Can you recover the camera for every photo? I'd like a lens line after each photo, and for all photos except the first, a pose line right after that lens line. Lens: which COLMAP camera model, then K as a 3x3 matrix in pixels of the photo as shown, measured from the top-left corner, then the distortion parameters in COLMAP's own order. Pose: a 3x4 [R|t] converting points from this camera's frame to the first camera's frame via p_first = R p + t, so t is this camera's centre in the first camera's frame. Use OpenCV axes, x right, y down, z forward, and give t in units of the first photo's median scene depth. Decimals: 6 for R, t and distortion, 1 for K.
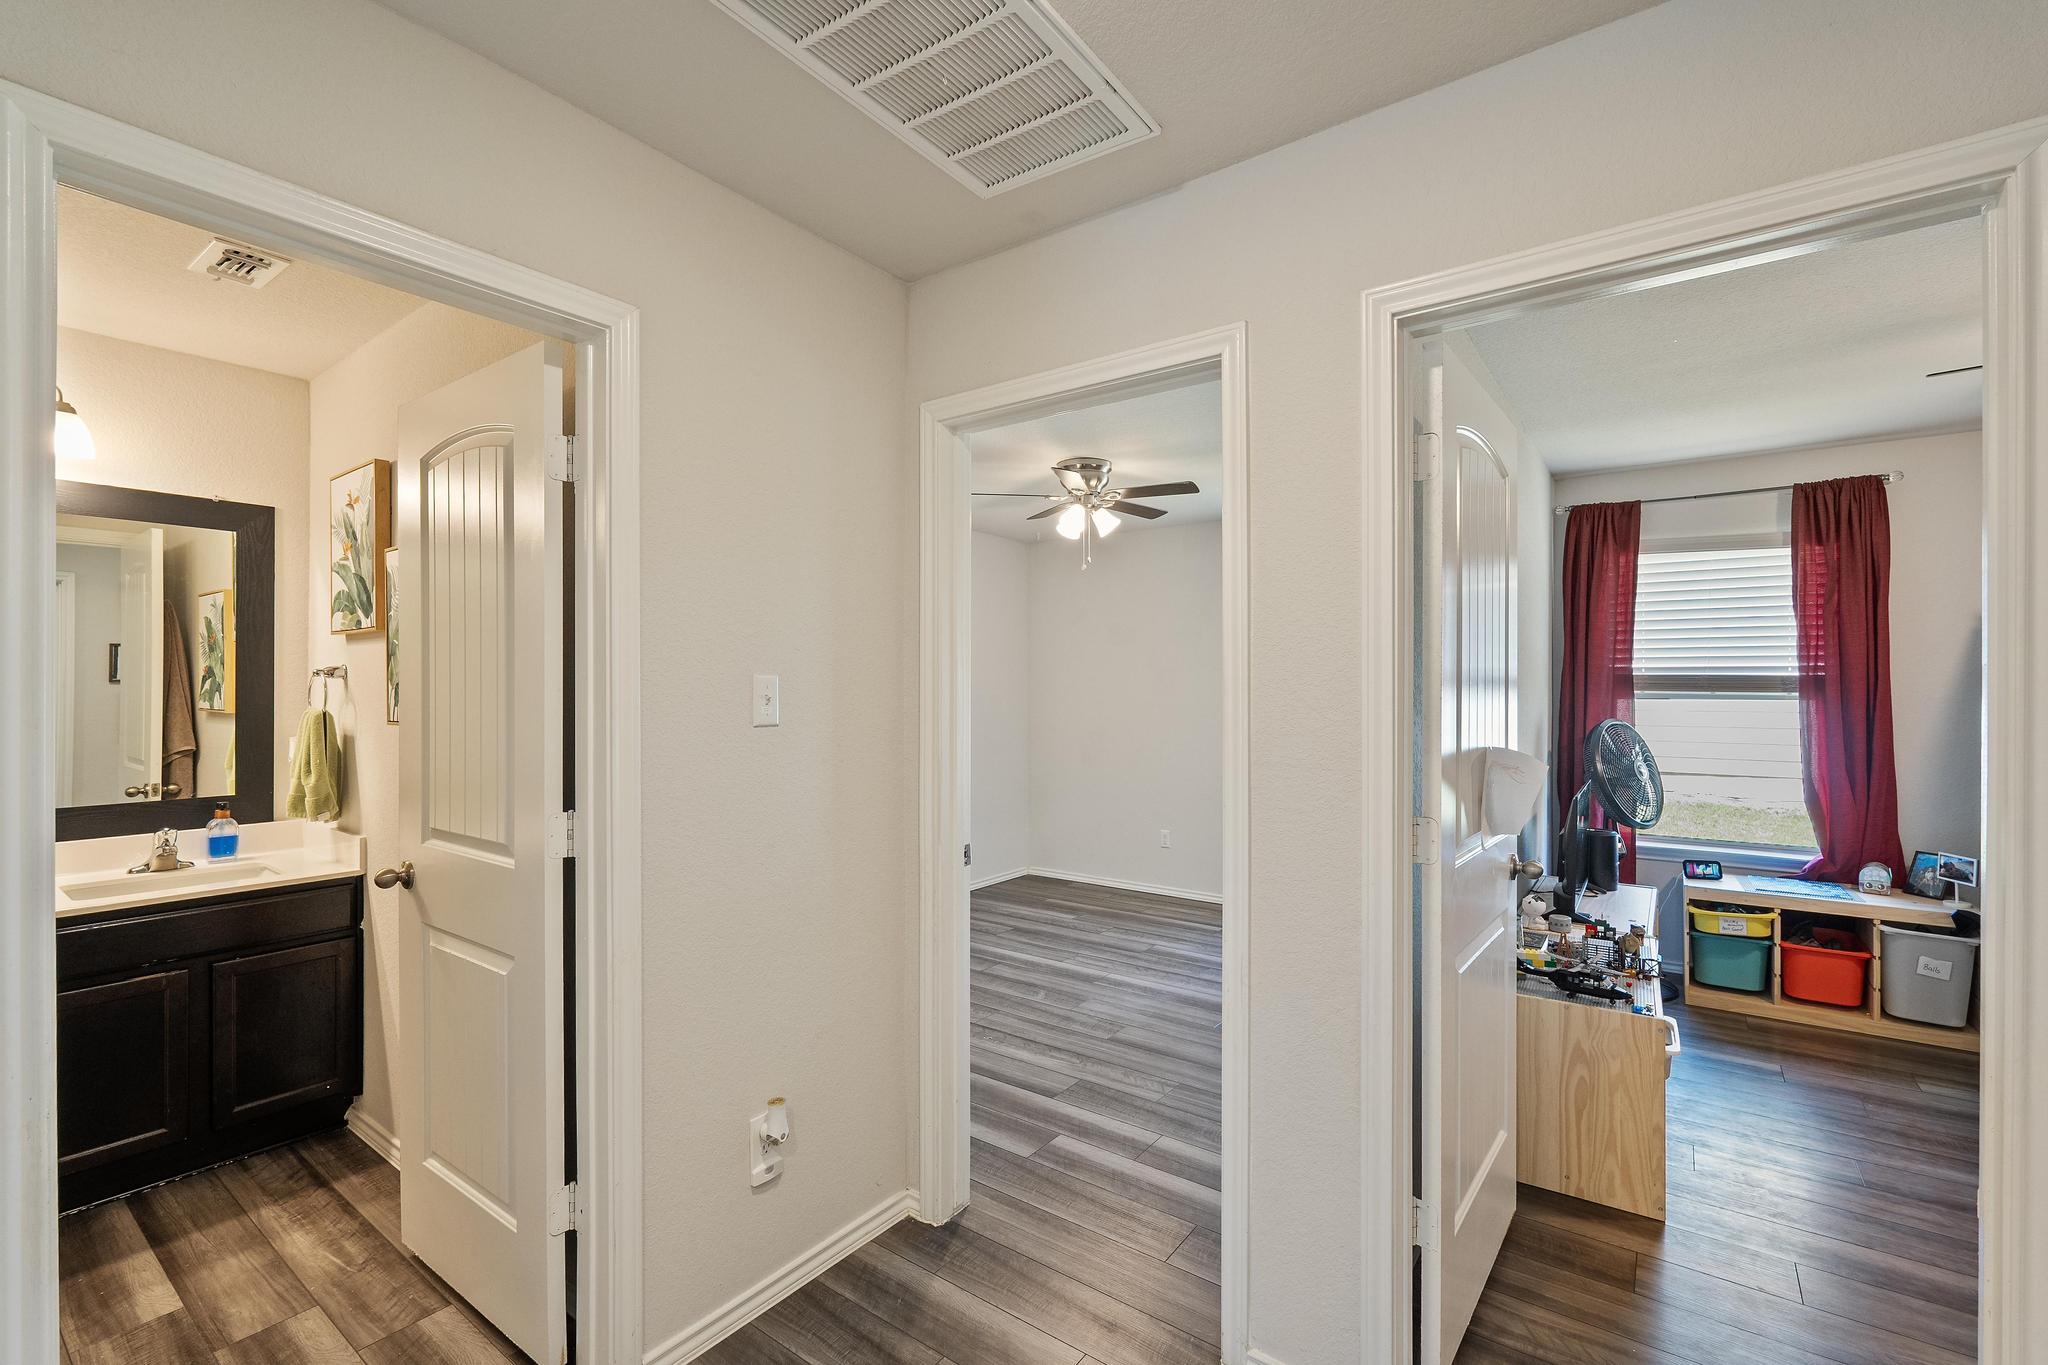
lens RADIAL K [[895.5, 0, 1020.6], [0, 895.5, 683.9], [0, 0, 1]] dist [-0.004682, 0.000534]
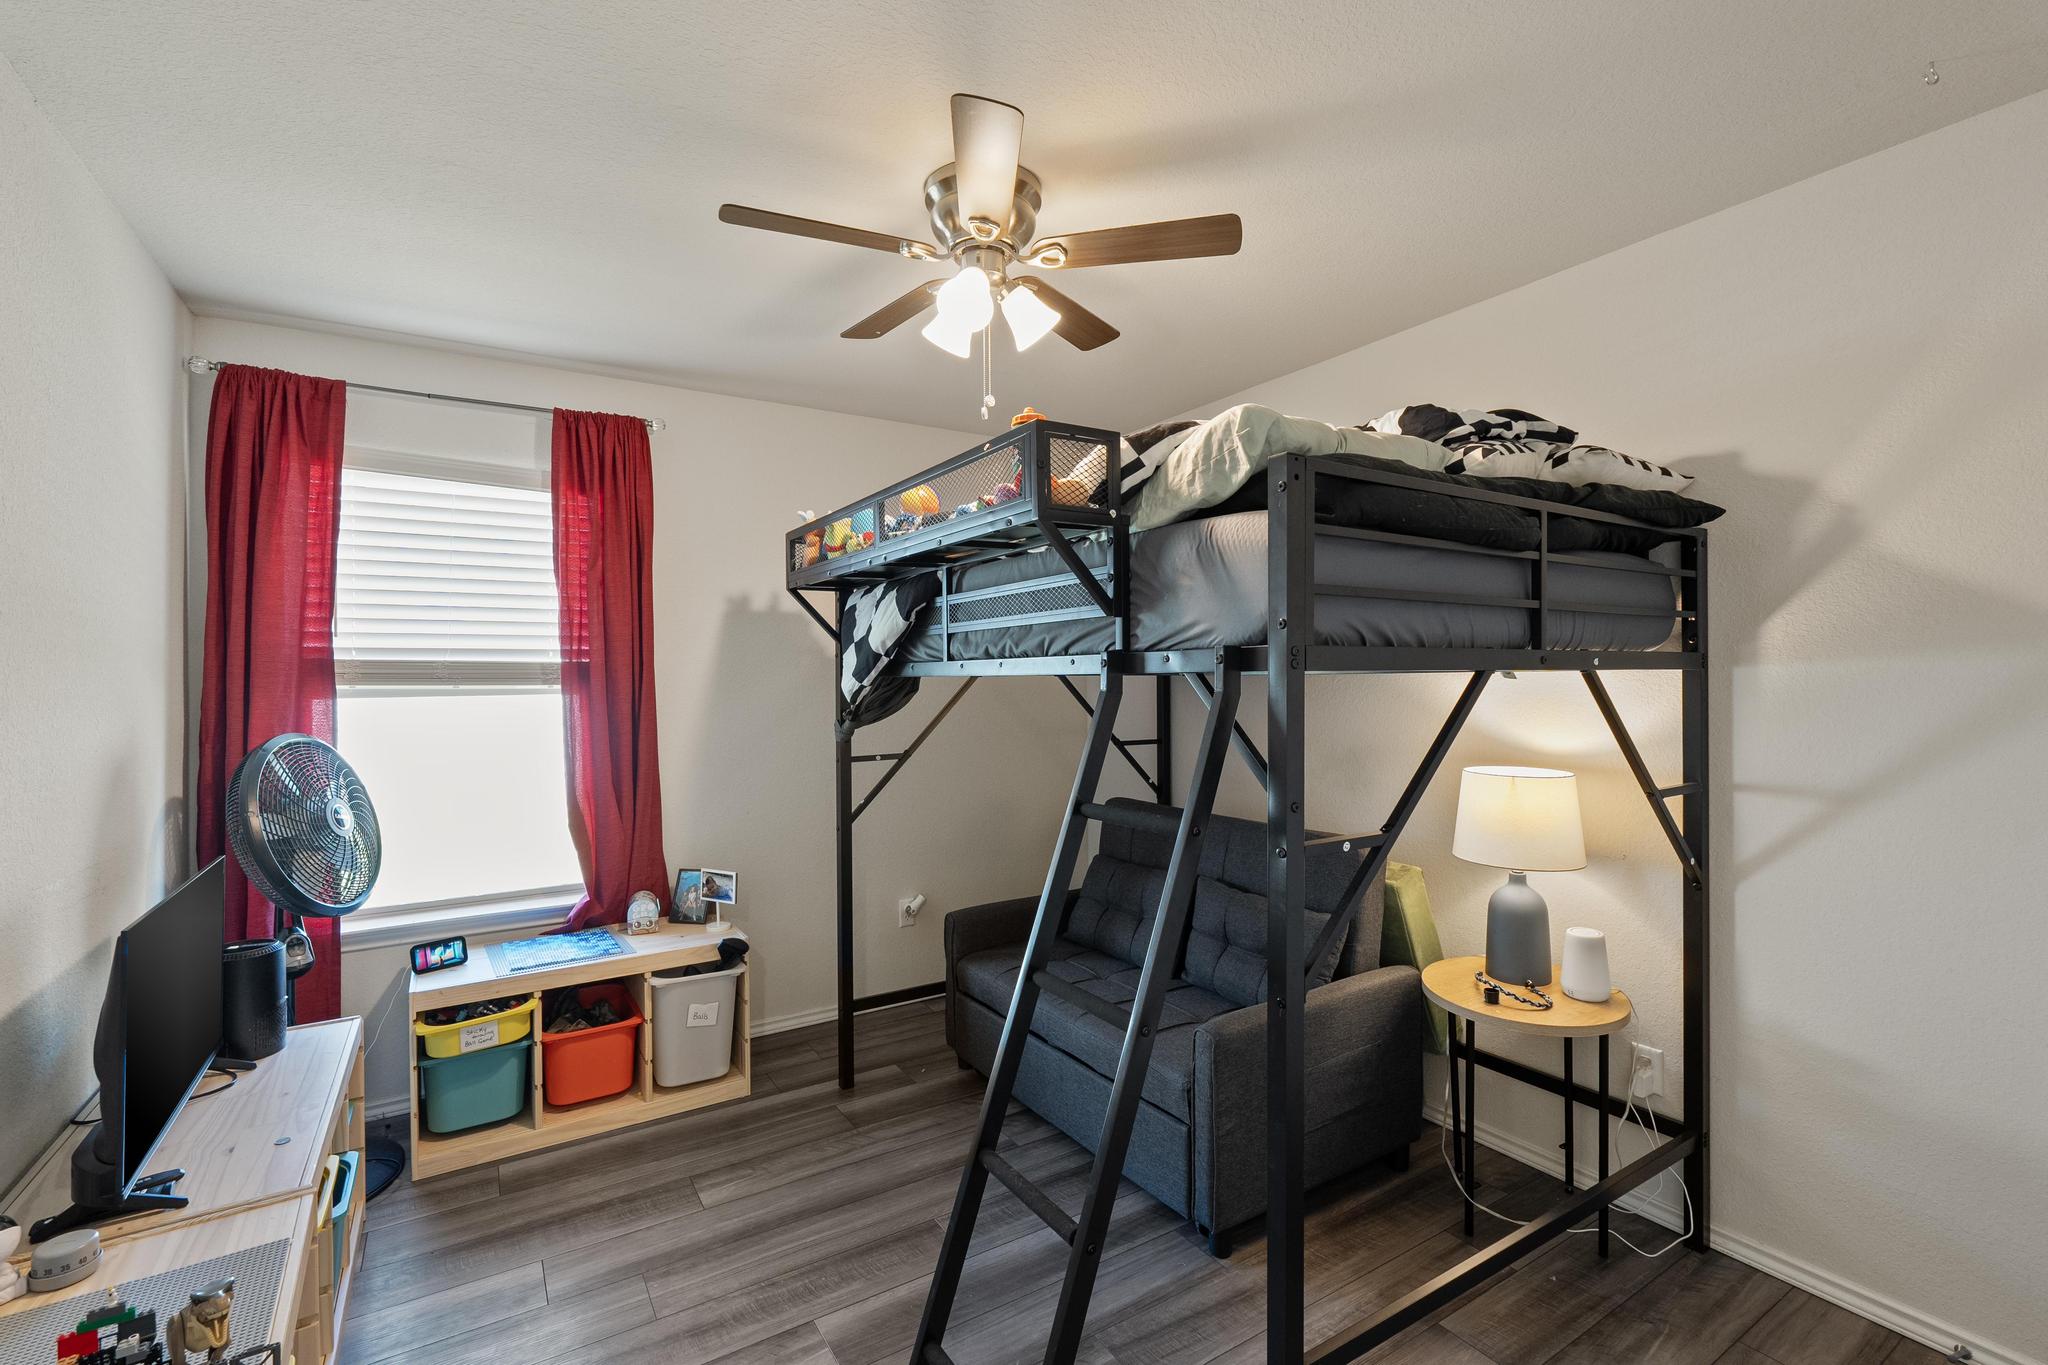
lens RADIAL K [[895.5, 0, 1019.2], [0, 895.5, 675.6], [0, 0, 1]] dist [-0.004682, 0.000534]
pose [[0.374980, -0.004260, 0.927023, 0.316715], [0.007222, 0.999973, 0.001674, 0.003668], [-0.927005, 0.006067, 0.375001, 0.357928]]
